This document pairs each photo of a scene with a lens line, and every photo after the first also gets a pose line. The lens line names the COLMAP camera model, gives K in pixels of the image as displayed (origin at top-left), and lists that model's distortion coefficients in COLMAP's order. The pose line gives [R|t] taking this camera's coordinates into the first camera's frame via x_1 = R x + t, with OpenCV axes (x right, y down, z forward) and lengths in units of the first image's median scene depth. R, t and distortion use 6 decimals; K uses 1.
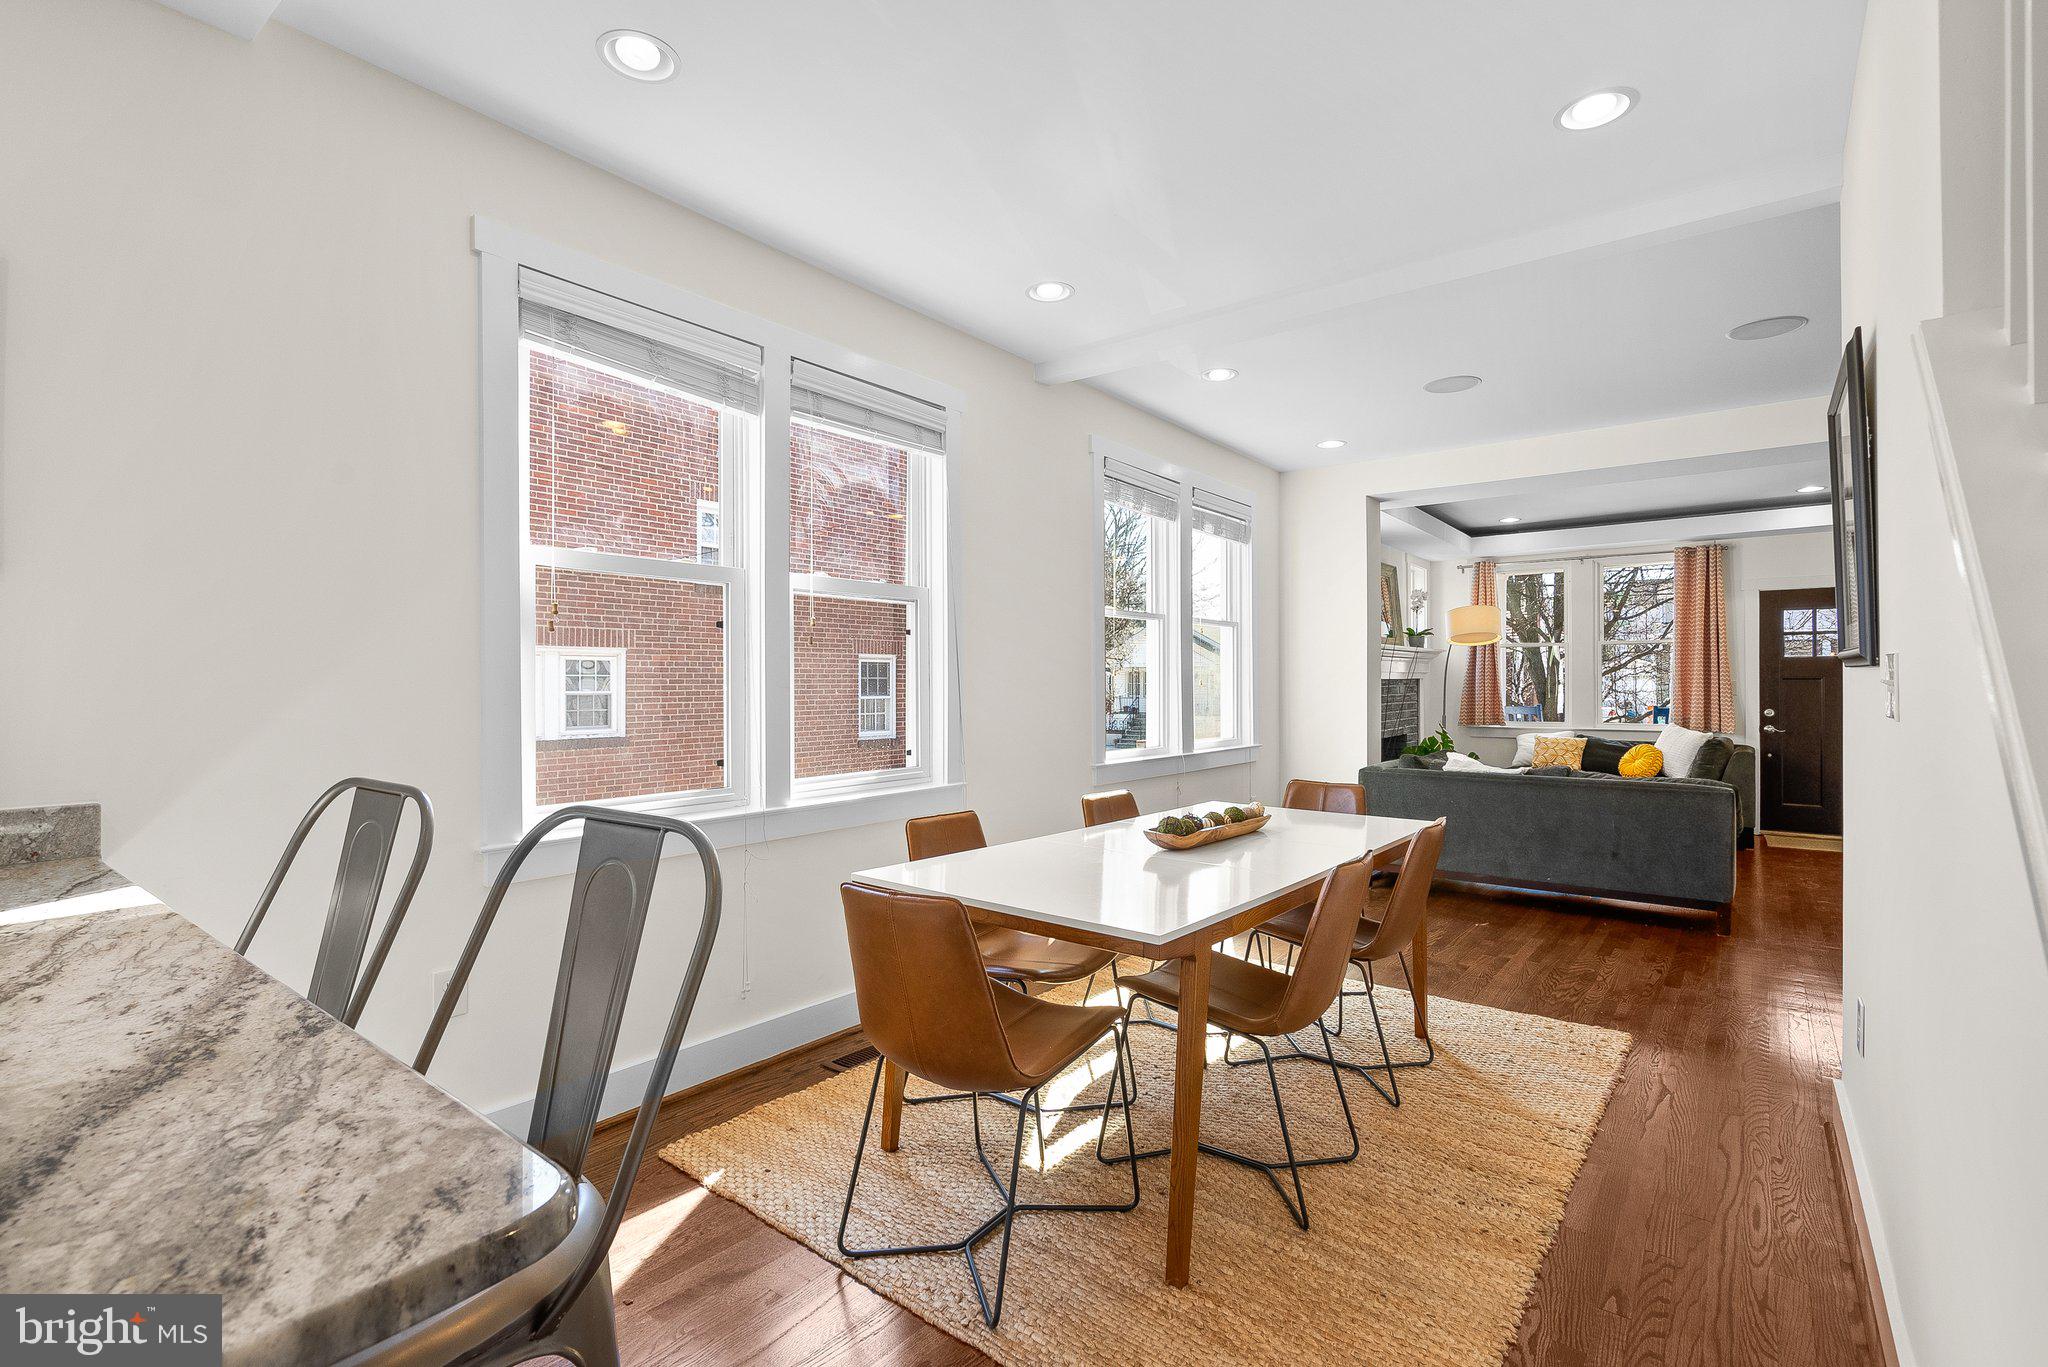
lens RADIAL K [[947.8, 0, 1015.6], [0, 947.8, 678.5], [0, 0, 1]] dist [-0.005069, 0.001802]
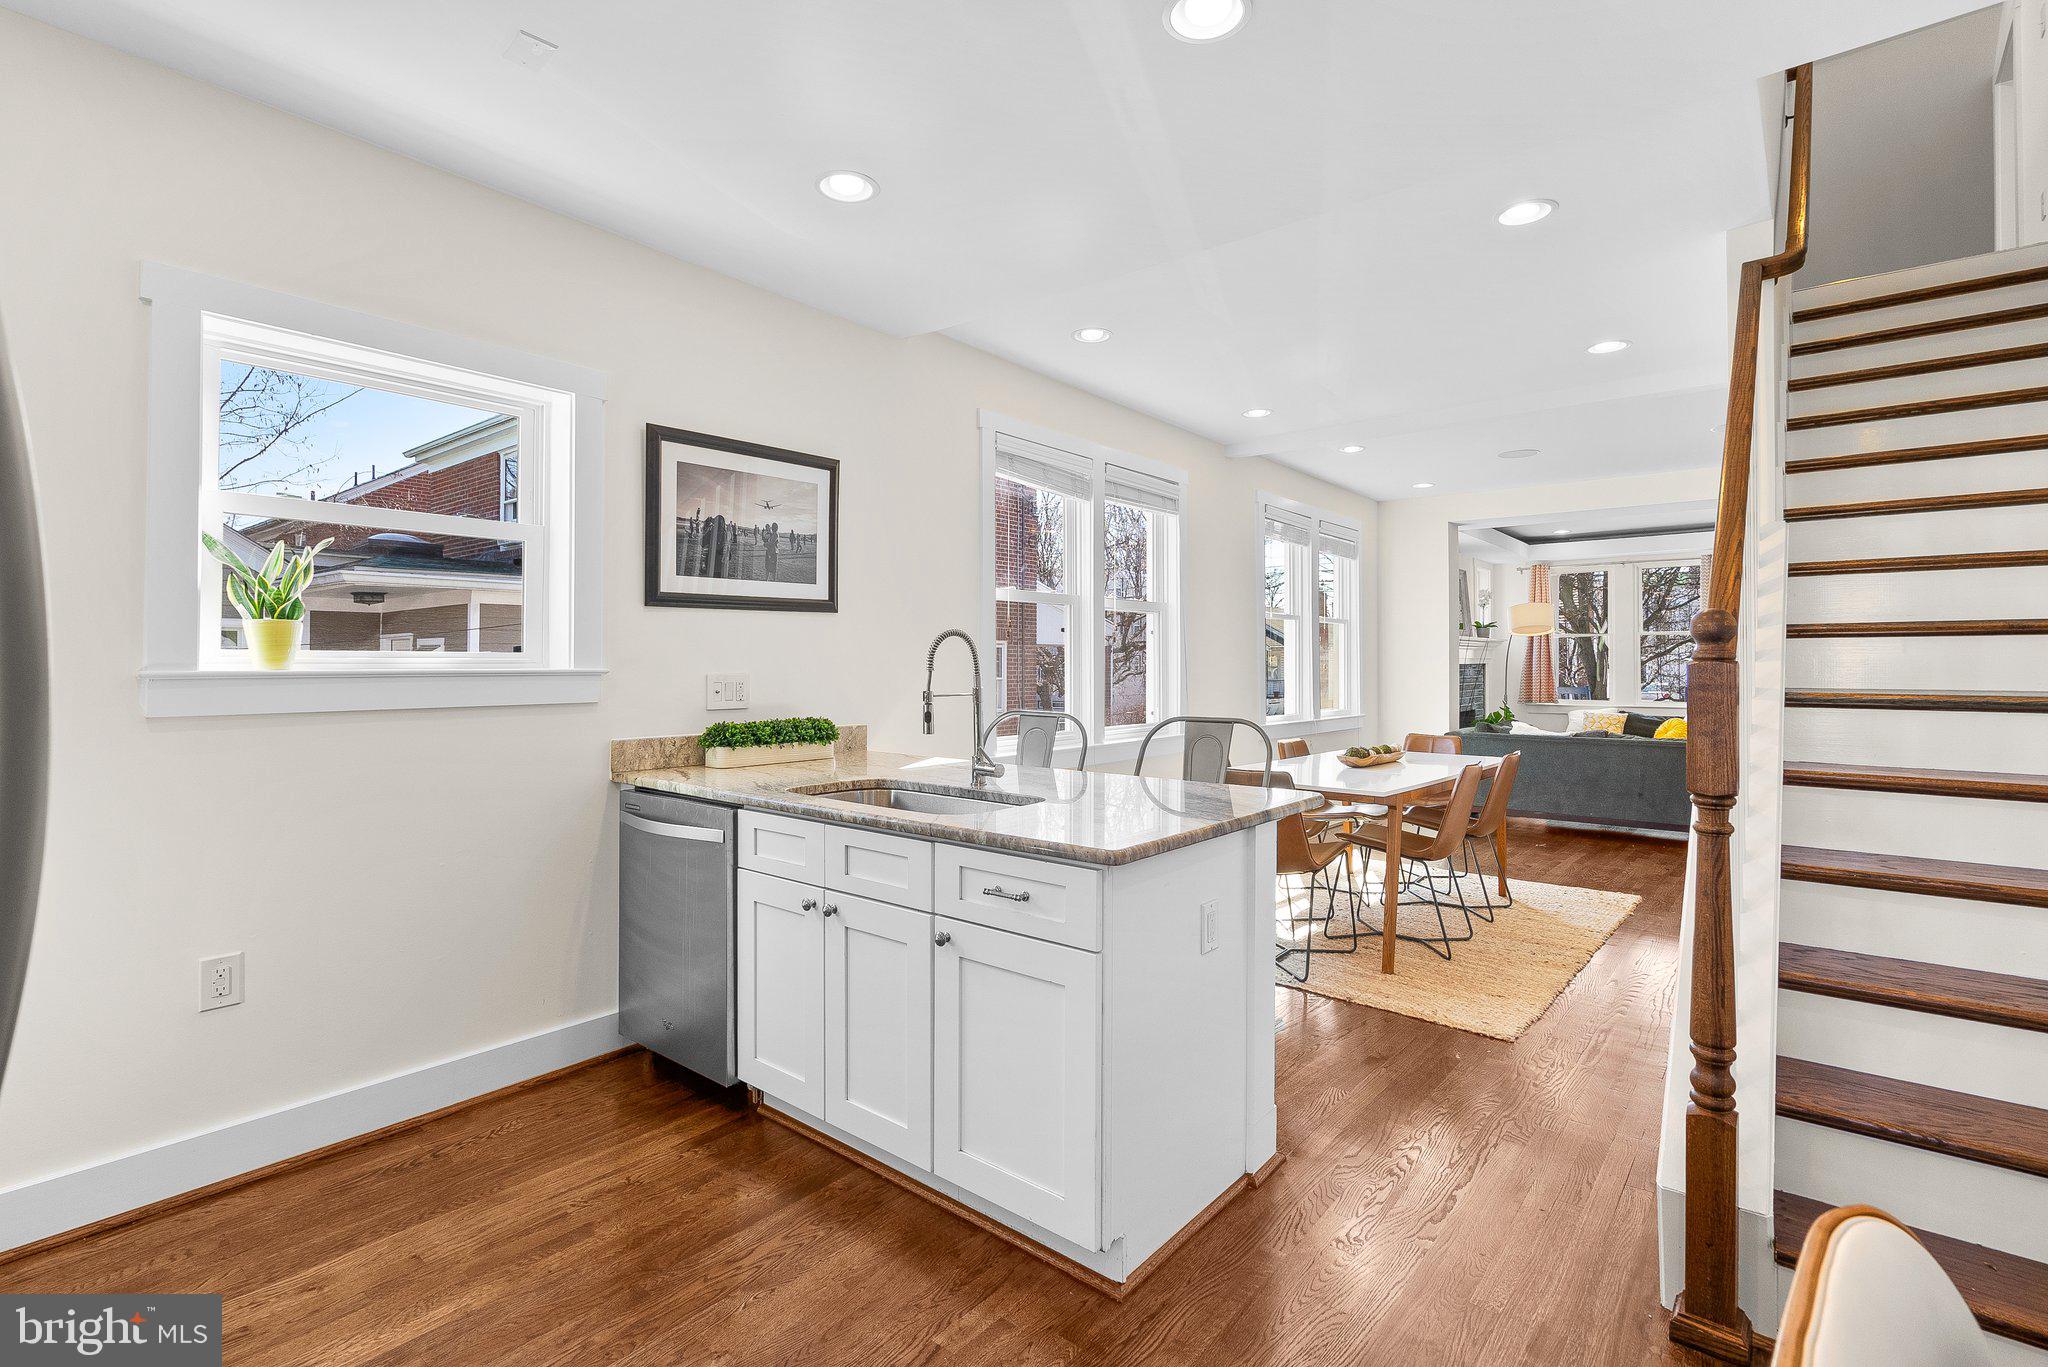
lens RADIAL K [[947.8, 0, 1032.6], [0, 947.8, 657.7], [0, 0, 1]] dist [-0.005069, 0.001802]
pose [[0.999556, 0.001513, -0.029774, -0.134307], [-0.001651, 0.999988, -0.004601, -0.001123], [0.029767, 0.004648, 0.999546, -0.260629]]
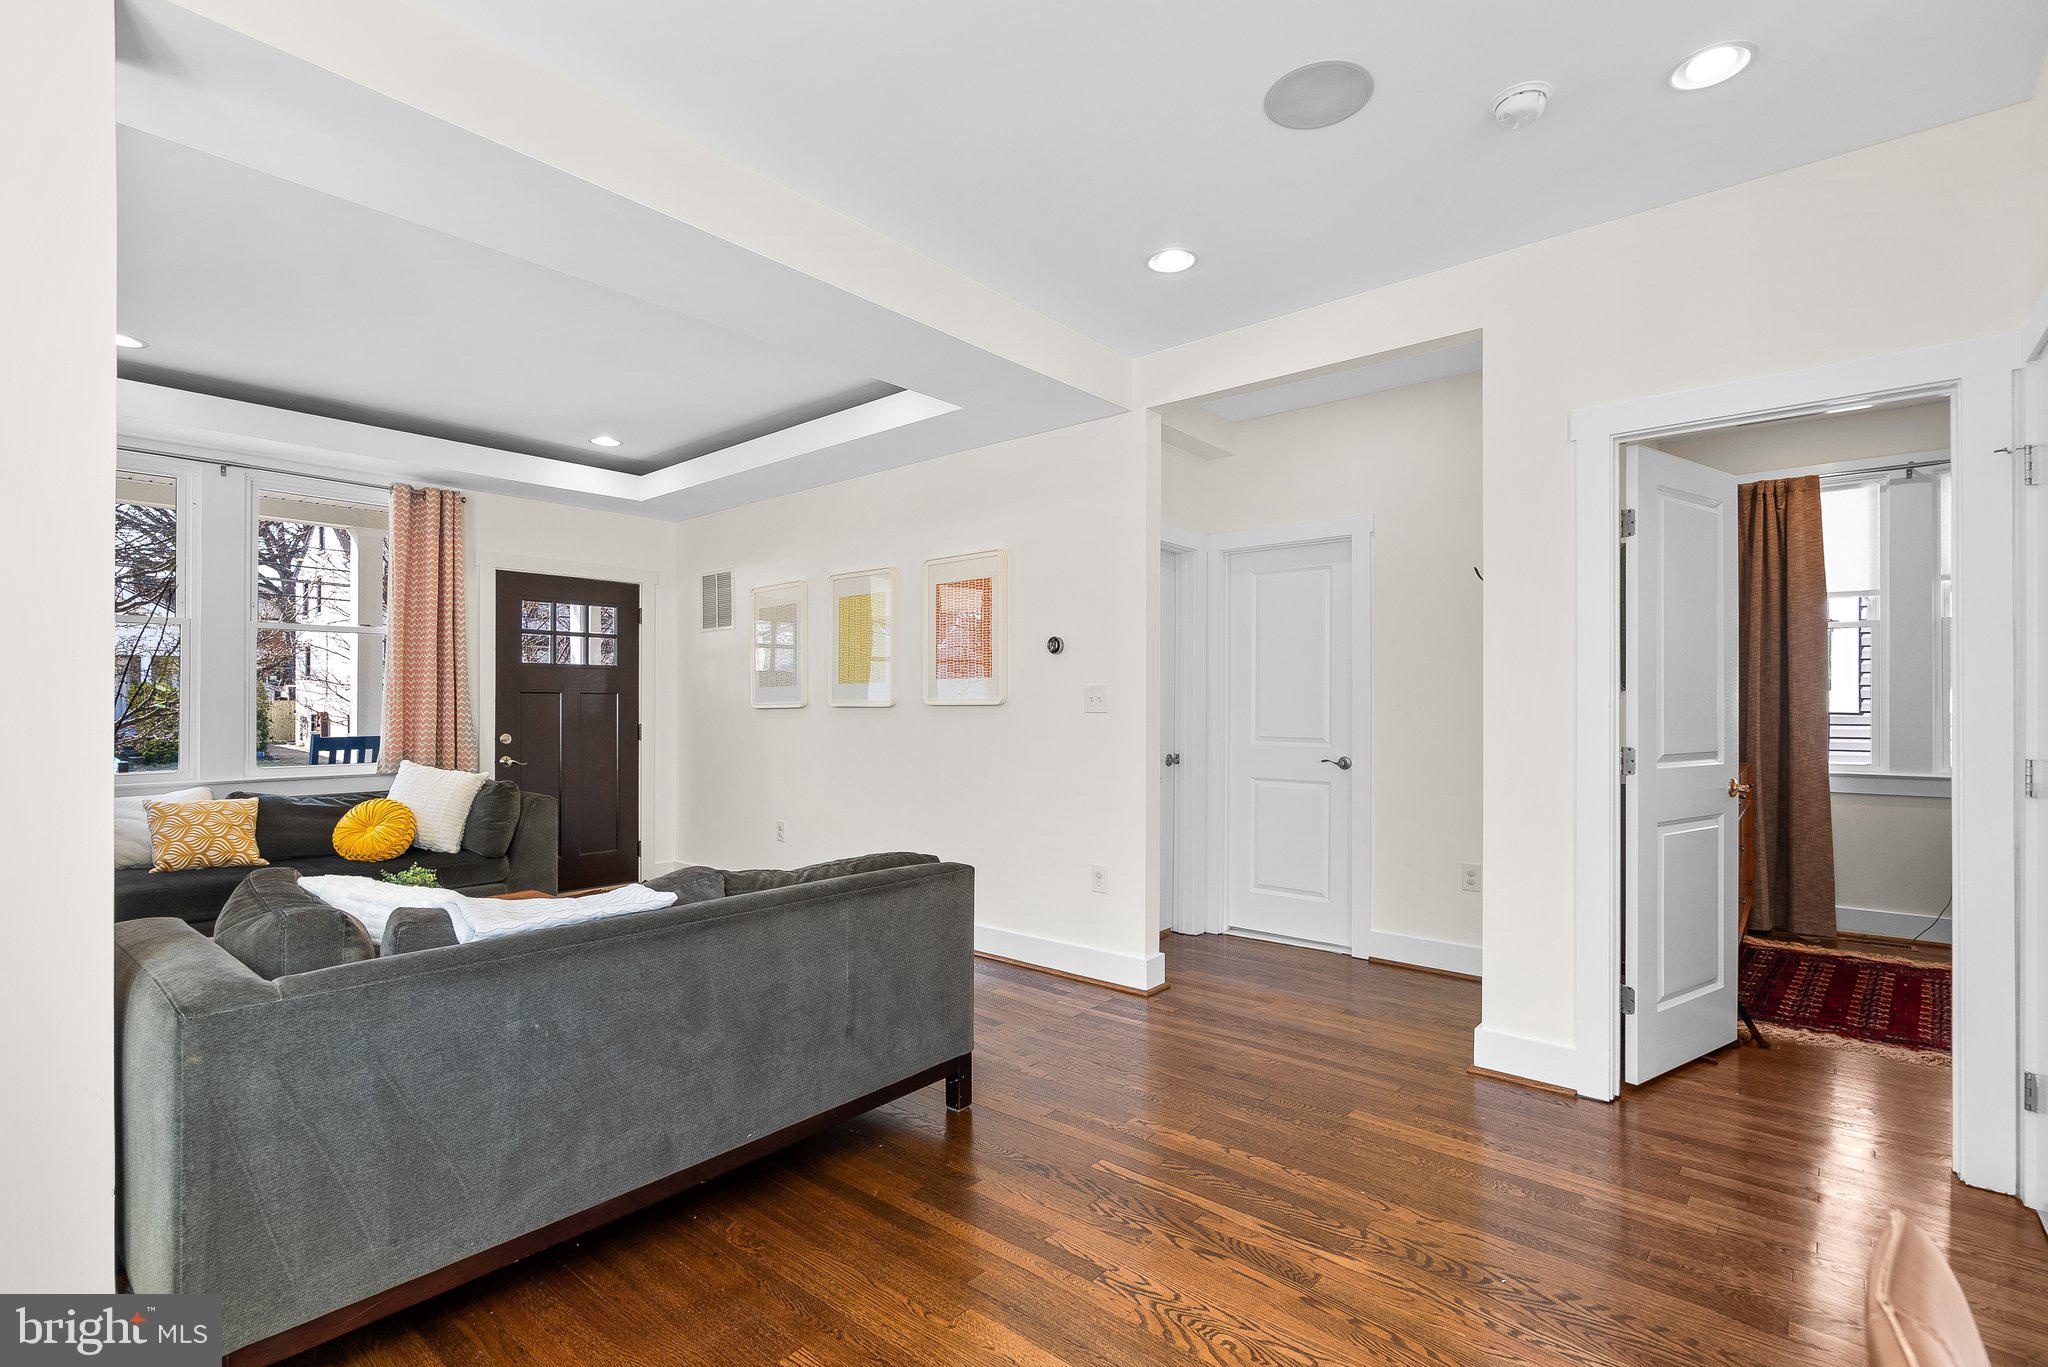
lens RADIAL K [[947.8, 0, 1016.7], [0, 947.8, 703.6], [0, 0, 1]] dist [-0.005069, 0.001802]
pose [[0.039375, 0.003213, 0.999219, 0.094689], [-0.008282, 0.999962, -0.002889, 0.008968], [-0.999190, -0.008161, 0.039400, 0.642139]]
